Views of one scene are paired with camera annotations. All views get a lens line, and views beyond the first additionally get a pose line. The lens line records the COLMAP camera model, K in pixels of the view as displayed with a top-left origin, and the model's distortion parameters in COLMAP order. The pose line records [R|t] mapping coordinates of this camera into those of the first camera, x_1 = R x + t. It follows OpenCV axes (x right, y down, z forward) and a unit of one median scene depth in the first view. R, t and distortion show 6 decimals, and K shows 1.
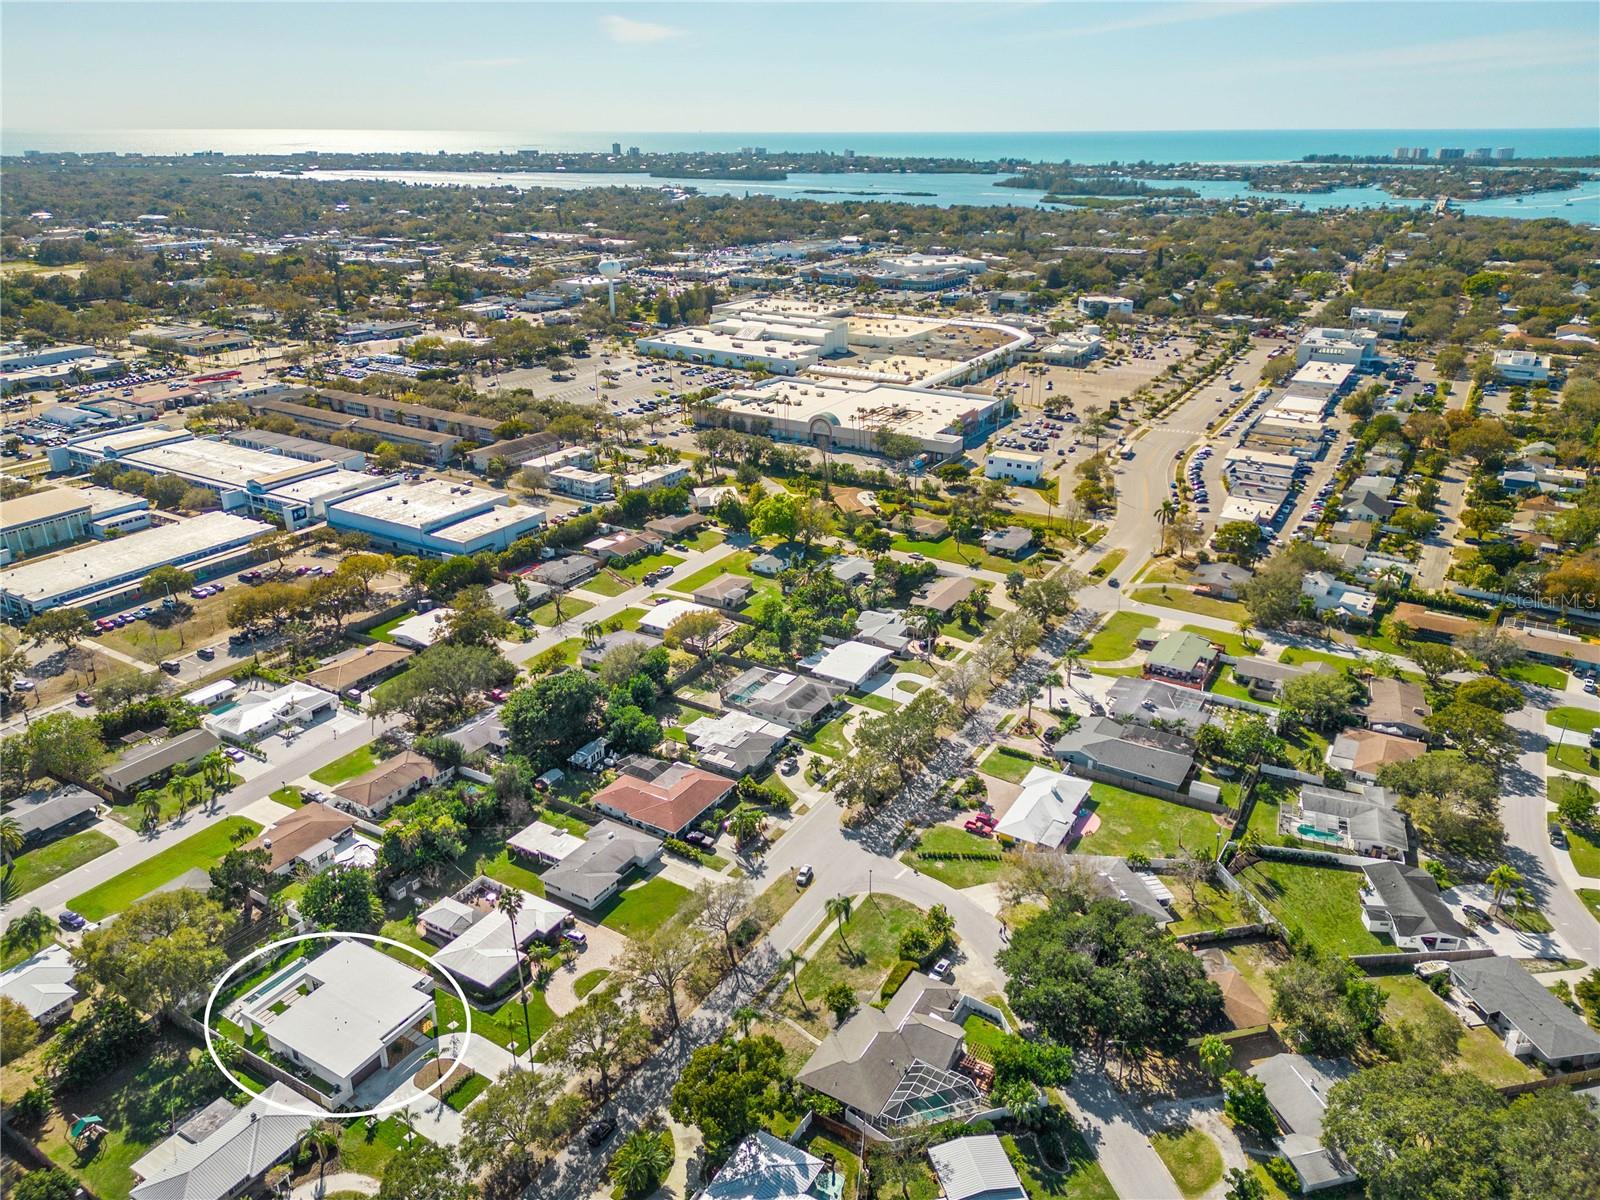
lens RADIAL K [[1119.3, 0, 800.0], [0, 1119.3, 600.0], [0, 0, 1]] dist [0.077870, -0.081991]
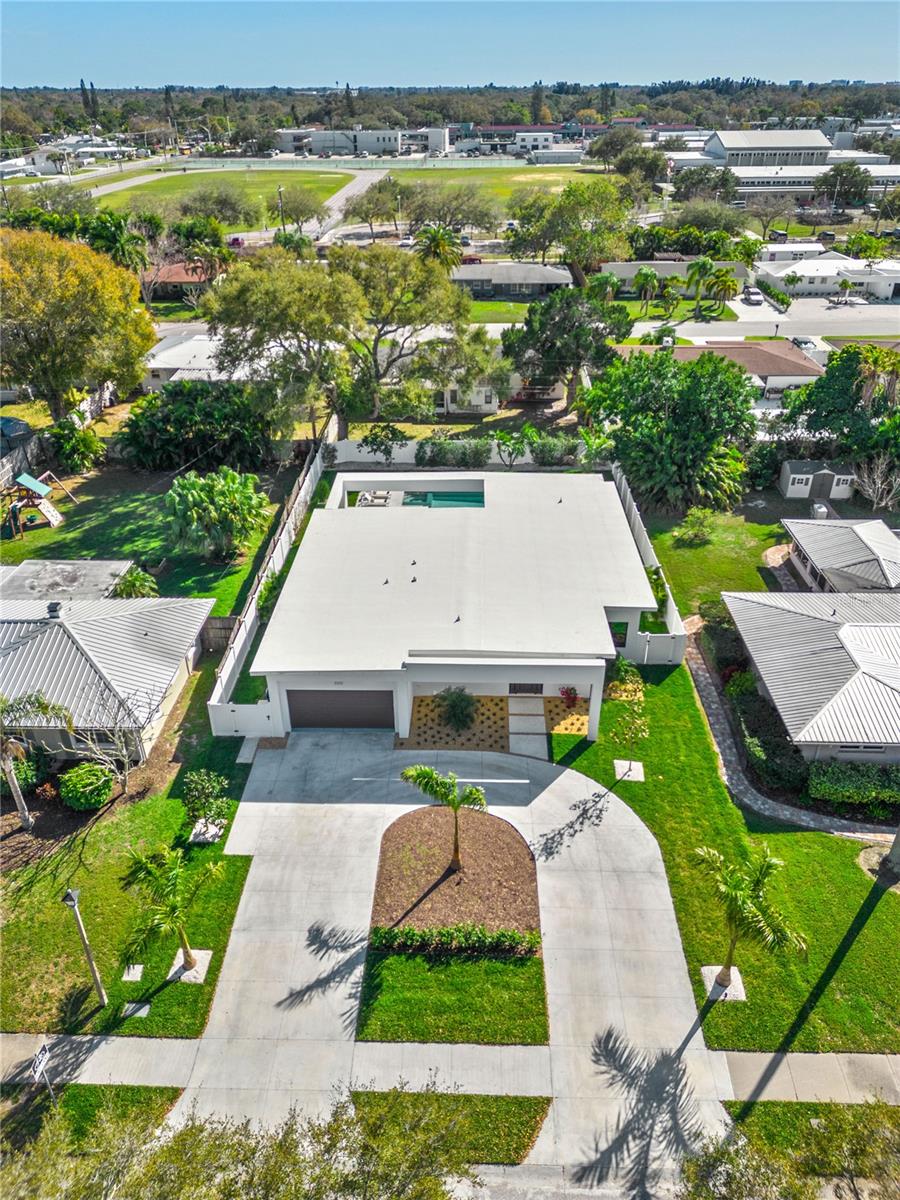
lens RADIAL K [[839.5, 0, 451.9], [0, 839.5, 610.4], [0, 0, 1]] dist [0.077870, -0.081991]
pose [[0.489178, 0.451491, -0.746231, -0.099358], [-0.324340, 0.888397, 0.324890, 0.154198], [0.809635, 0.083103, 0.581021, 0.457461]]
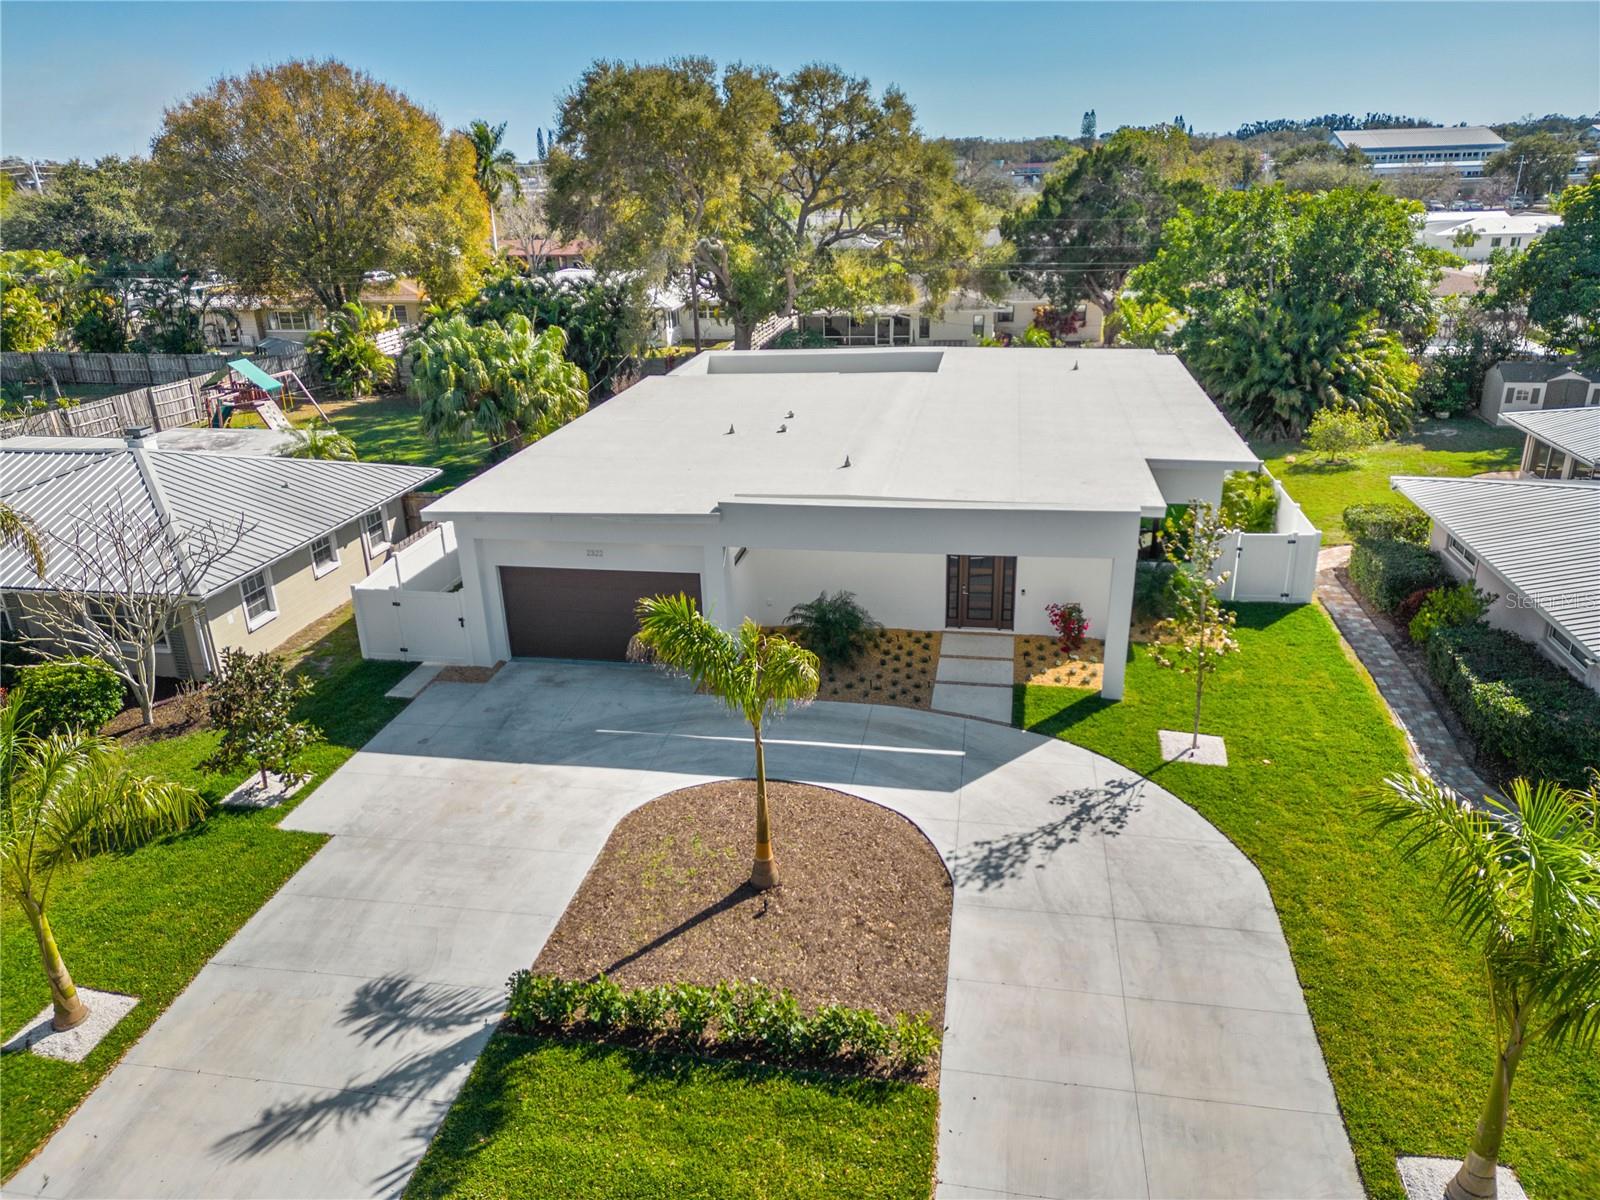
lens RADIAL K [[1119.3, 0, 800.0], [0, 1119.3, 600.0], [0, 0, 1]] dist [0.077870, -0.081991]
pose [[0.353677, 0.330732, -0.874945, -0.116018], [-0.330259, 0.919311, 0.214002, 0.190916], [0.875124, 0.213270, 0.434367, 0.495883]]
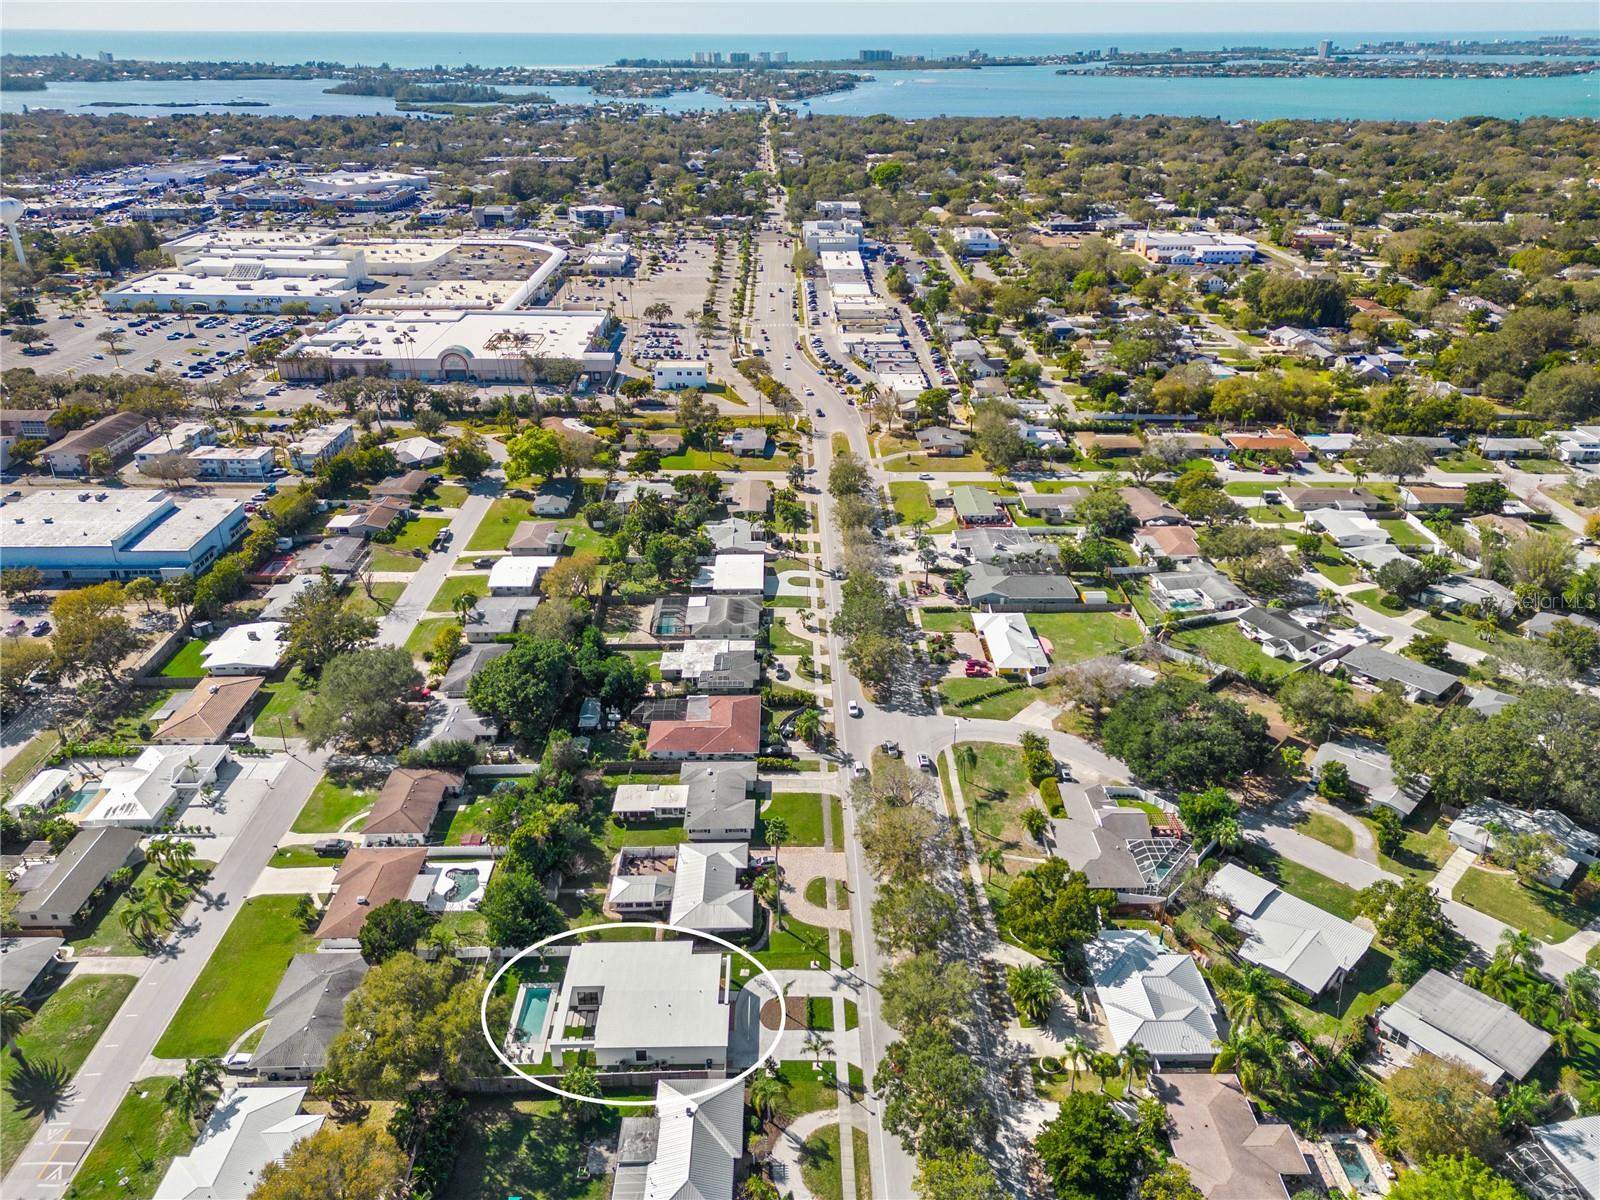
lens RADIAL K [[1137.7, 0, 800.0], [0, 1137.7, 600.0], [0, 0, 1]] dist [0.083227, -0.091170]
pose [[0.849016, -0.232994, 0.474221, -0.366794], [0.202208, 0.972475, 0.115776, -0.025879], [-0.488143, -0.002405, 0.872760, 0.058376]]
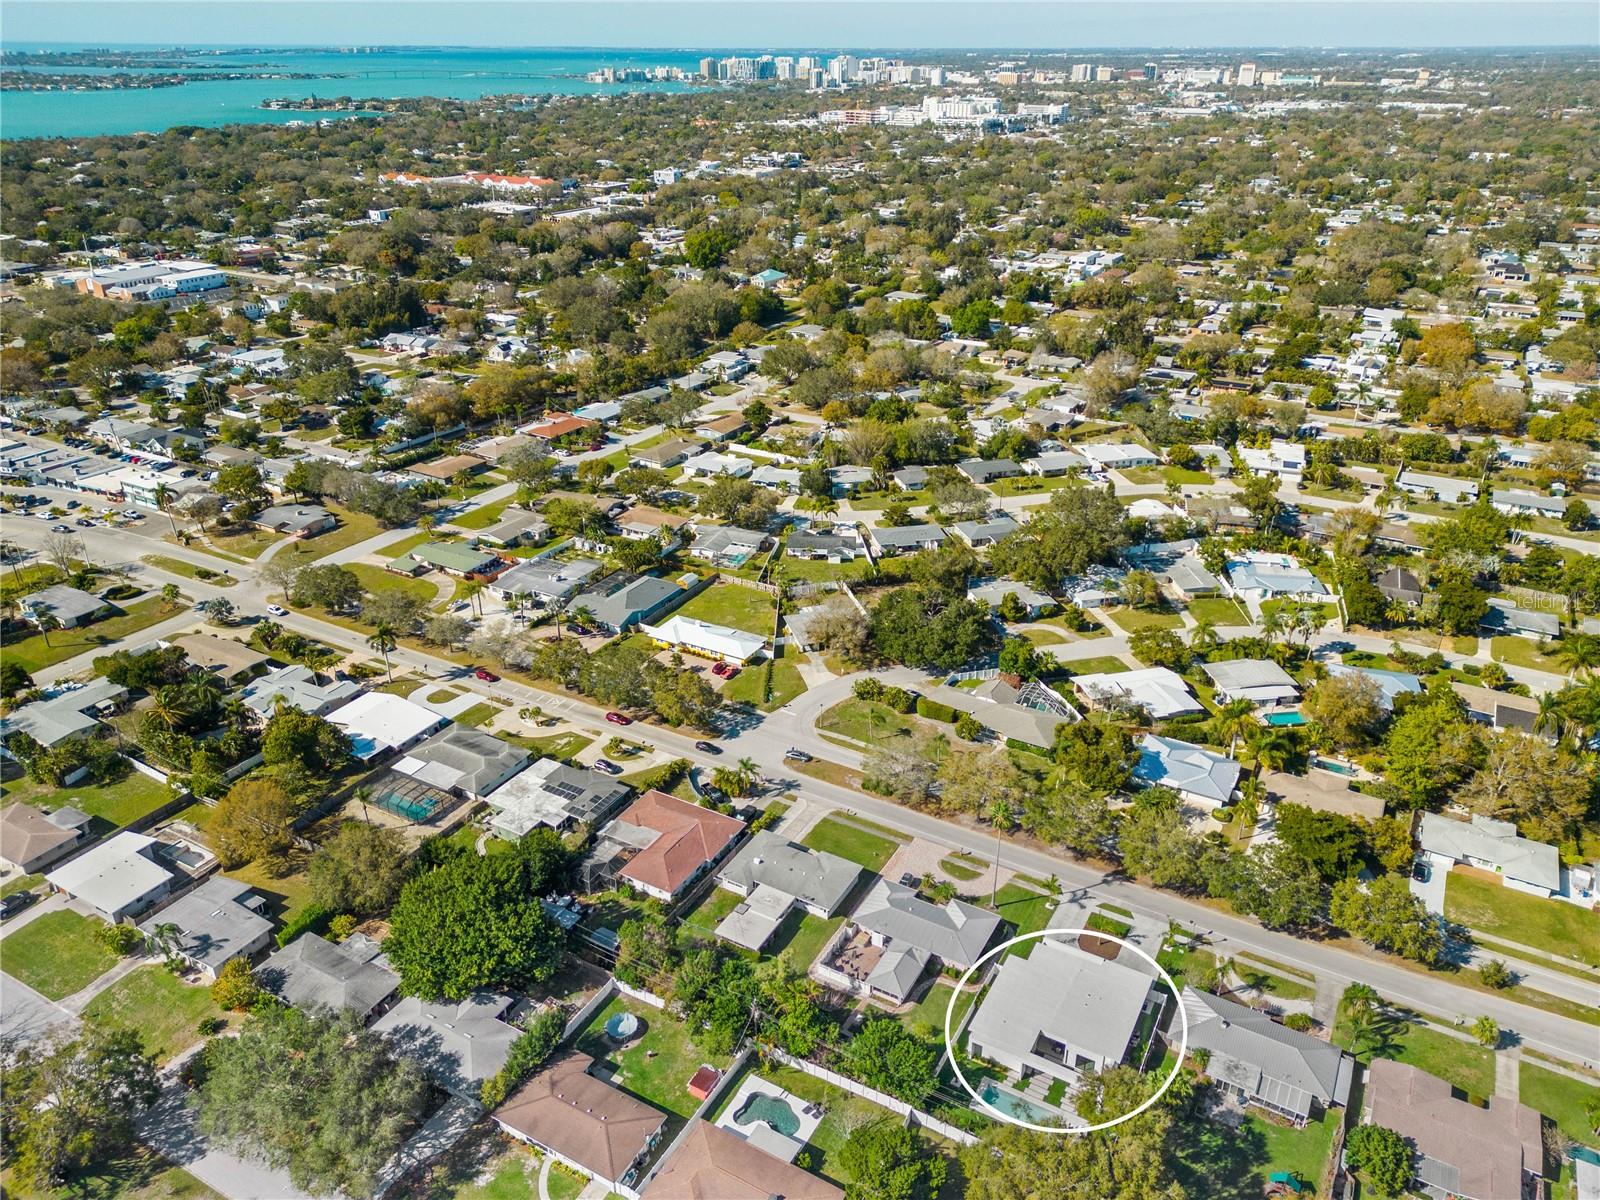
lens RADIAL K [[1137.7, 0, 800.0], [0, 1137.7, 600.0], [0, 0, 1]] dist [0.083227, -0.091170]
pose [[-0.027351, -0.432915, 0.901020, -0.607955], [0.381547, 0.828595, 0.409699, -0.218096], [-0.923945, 0.354987, 0.142514, 0.519789]]
